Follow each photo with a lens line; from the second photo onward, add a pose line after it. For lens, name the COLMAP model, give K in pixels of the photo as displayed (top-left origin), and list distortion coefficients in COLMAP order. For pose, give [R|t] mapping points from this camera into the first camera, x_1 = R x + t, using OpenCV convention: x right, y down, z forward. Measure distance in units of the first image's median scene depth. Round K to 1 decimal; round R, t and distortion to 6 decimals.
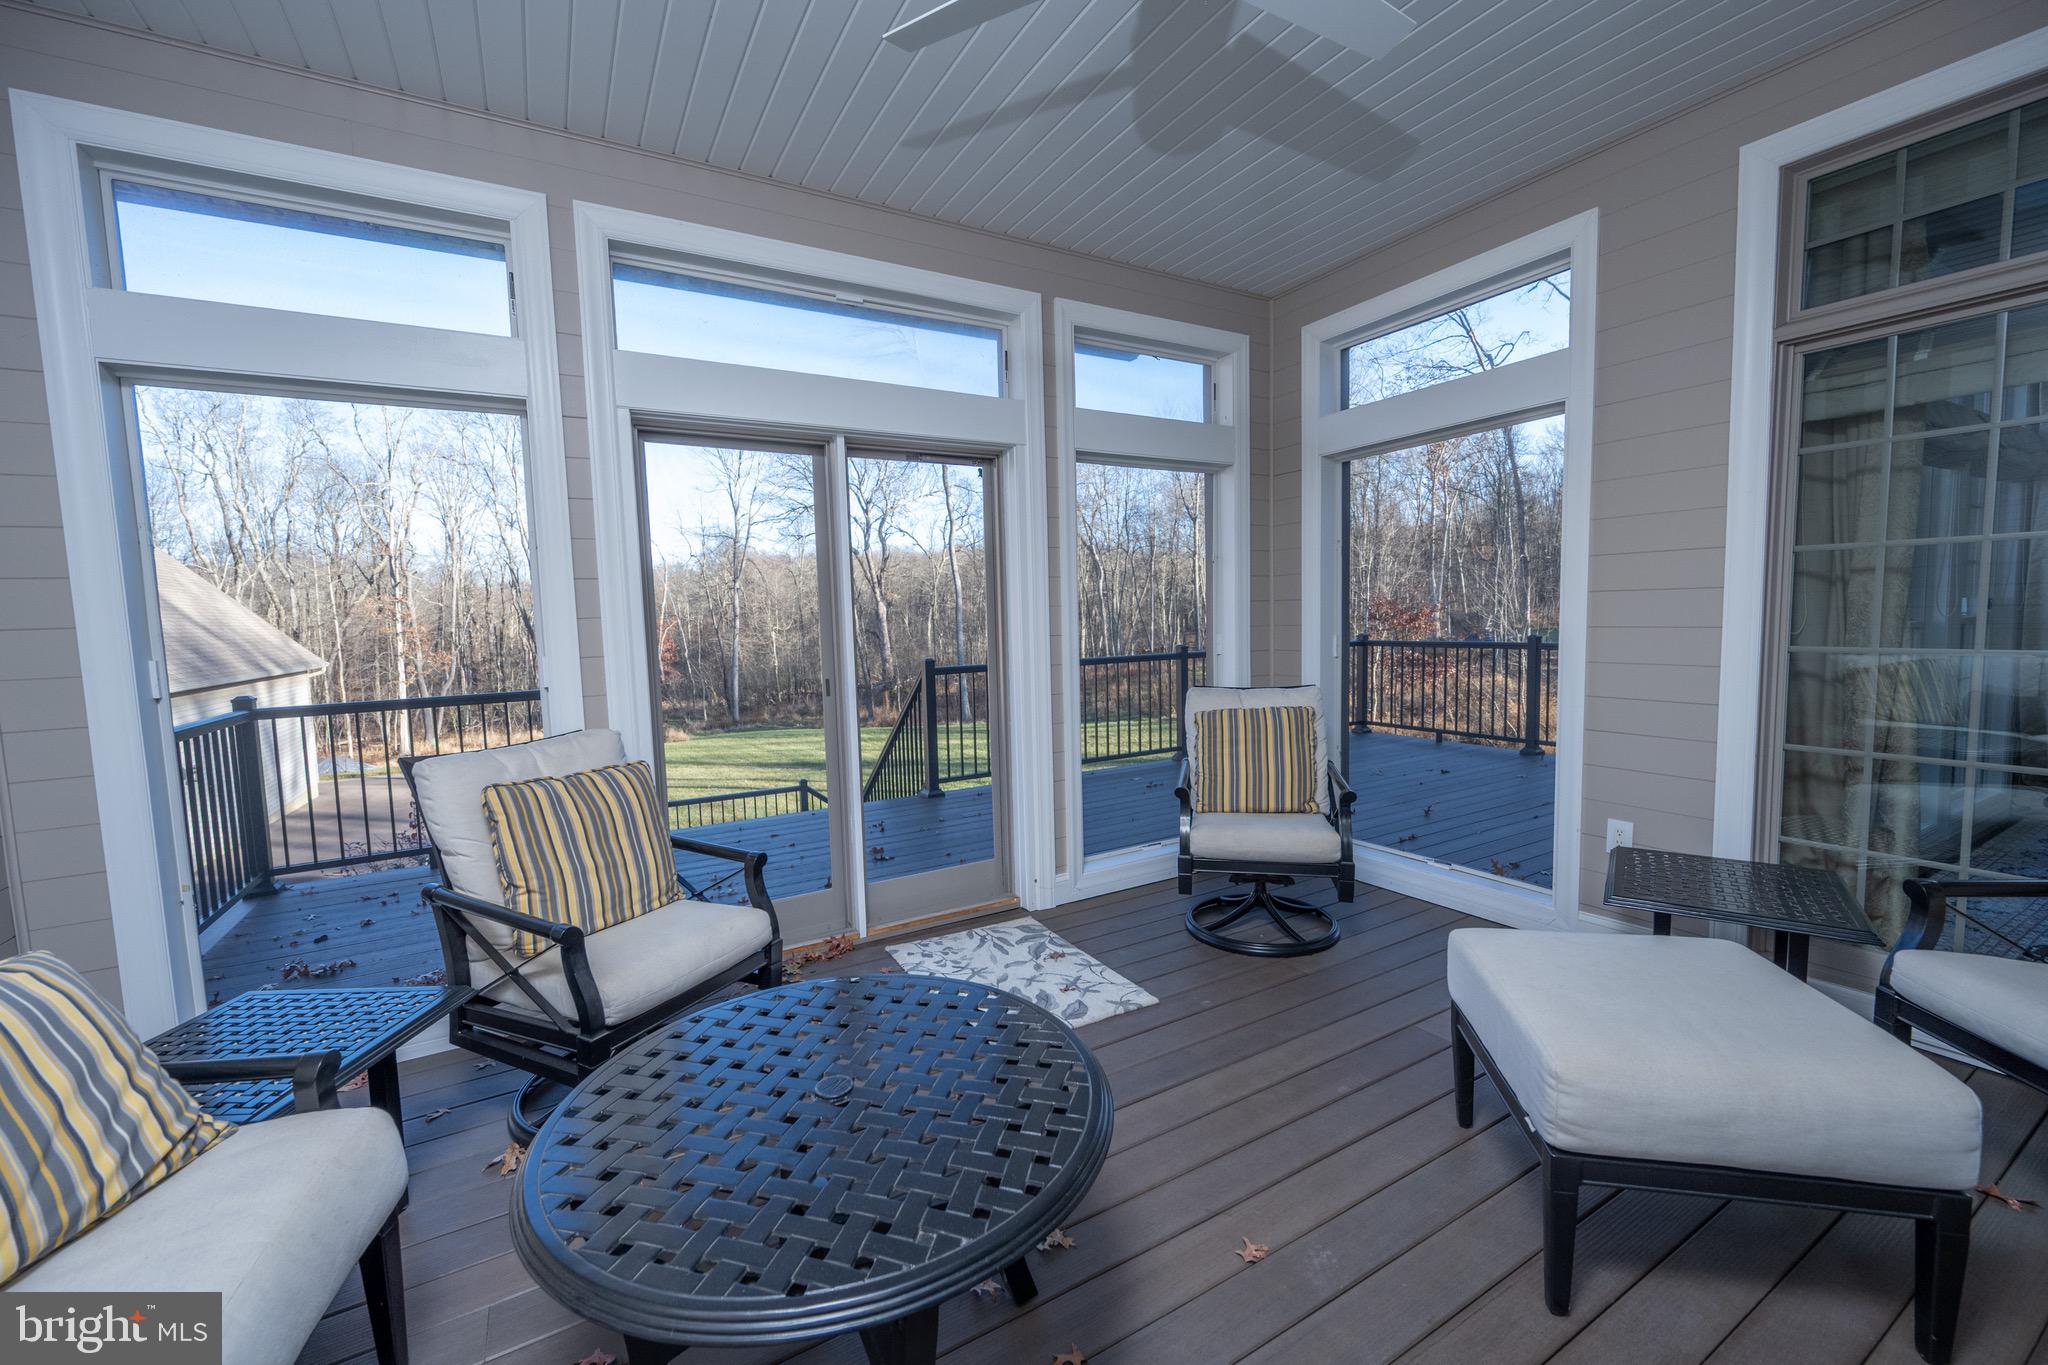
lens RADIAL K [[824.2, 0, 1019.3], [0, 824.2, 678.0], [0, 0, 1]] dist [0.045088, -0.000045]
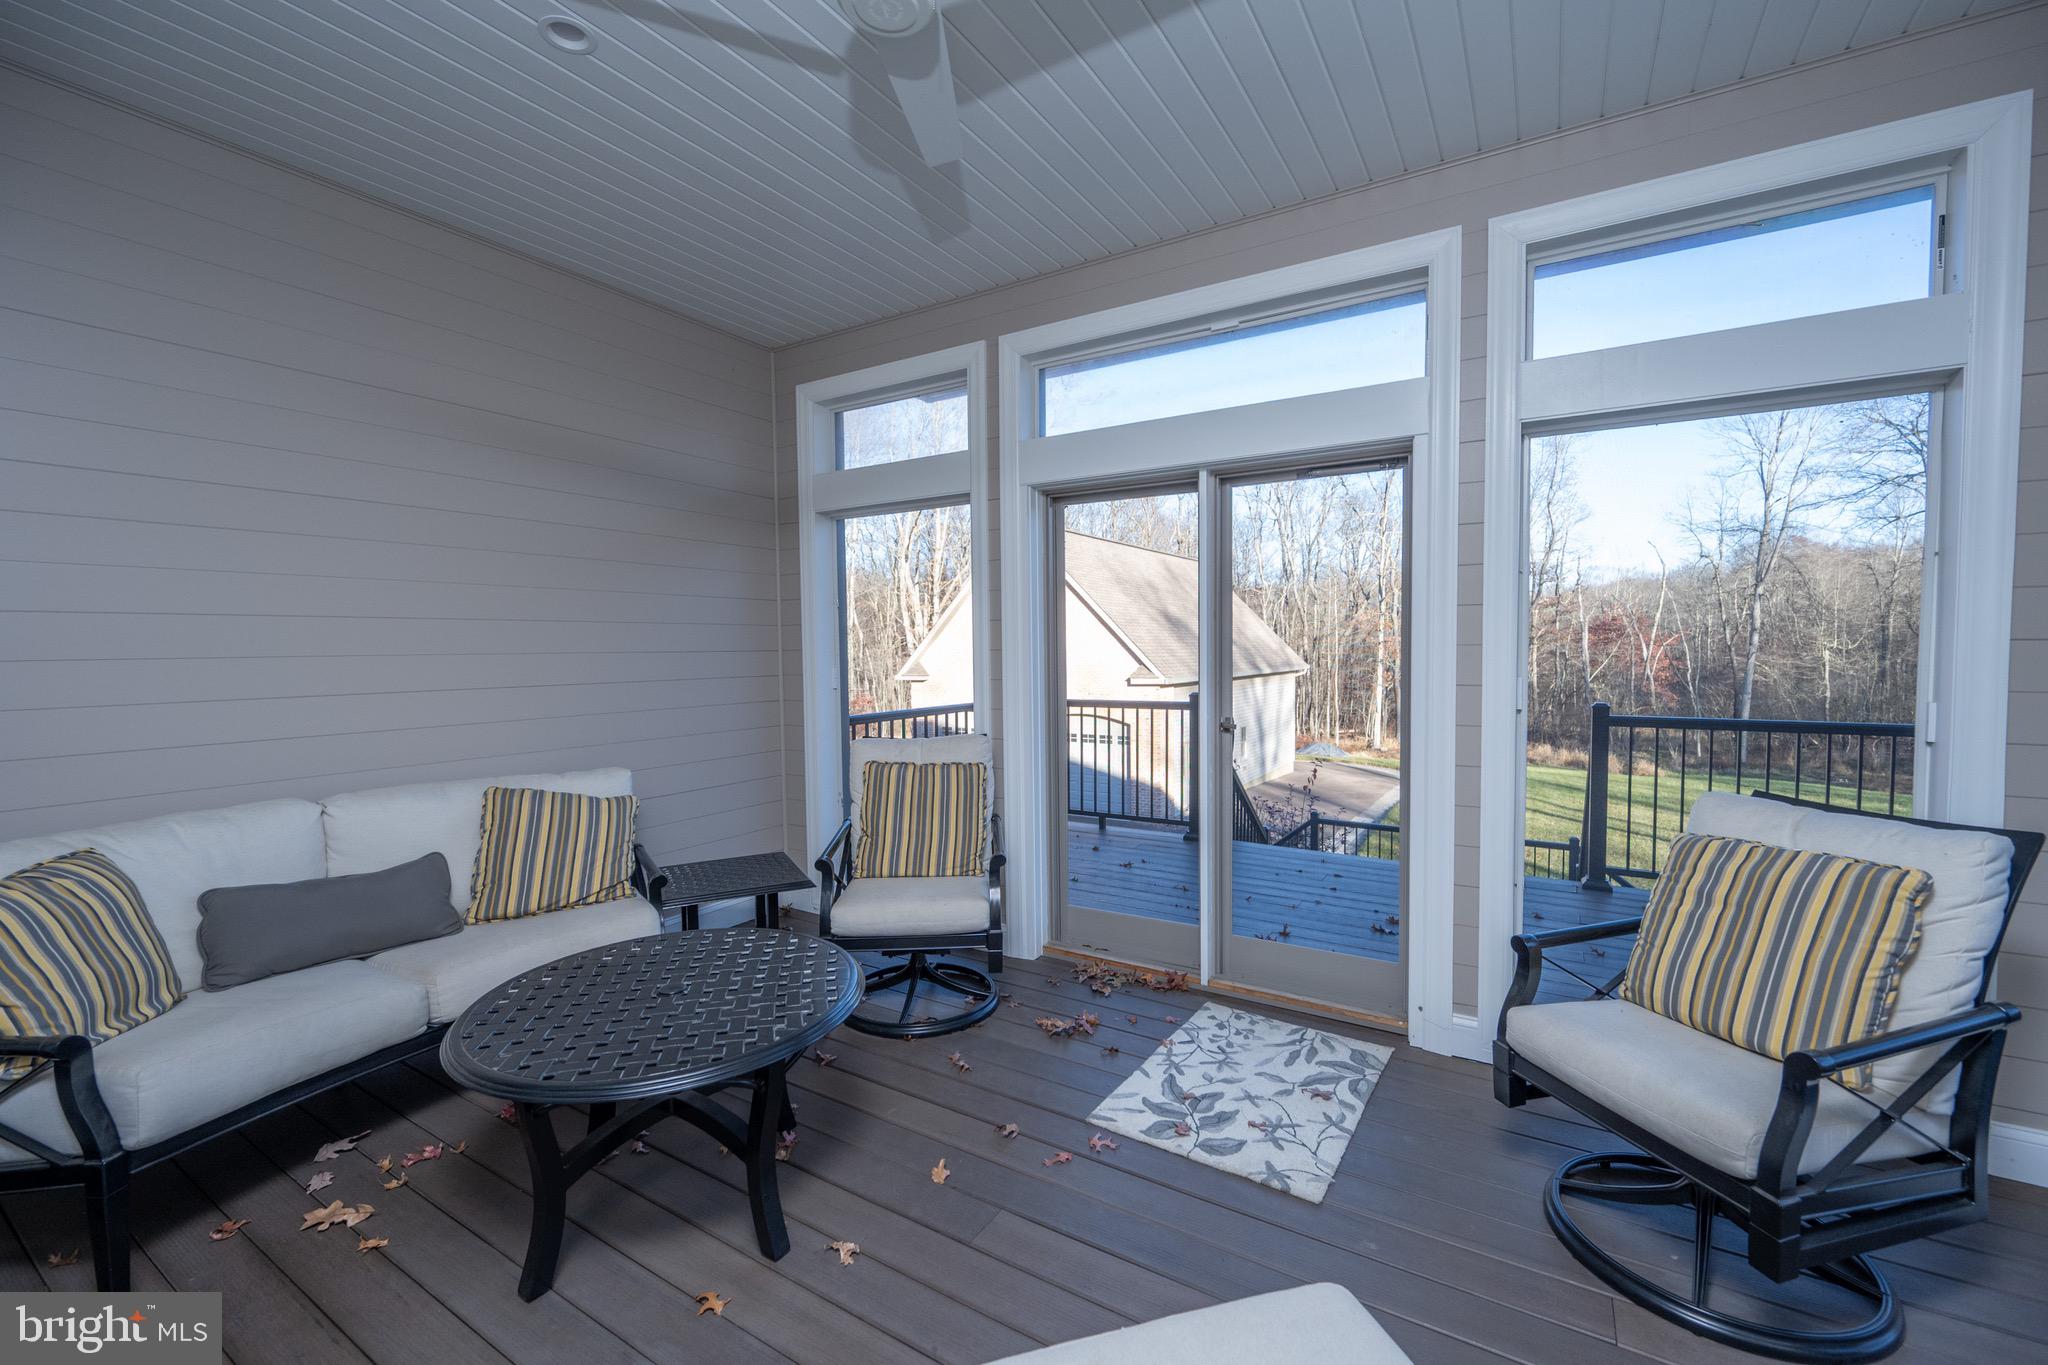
lens RADIAL K [[836.6, 0, 1034.5], [0, 836.6, 679.1], [0, 0, 1]] dist [0.000666, 0.000069]
pose [[0.484928, 0.062301, -0.872332, 0.364863], [-0.071694, 0.996934, 0.031345, -0.038609], [0.871611, 0.047341, 0.487908, 0.227052]]
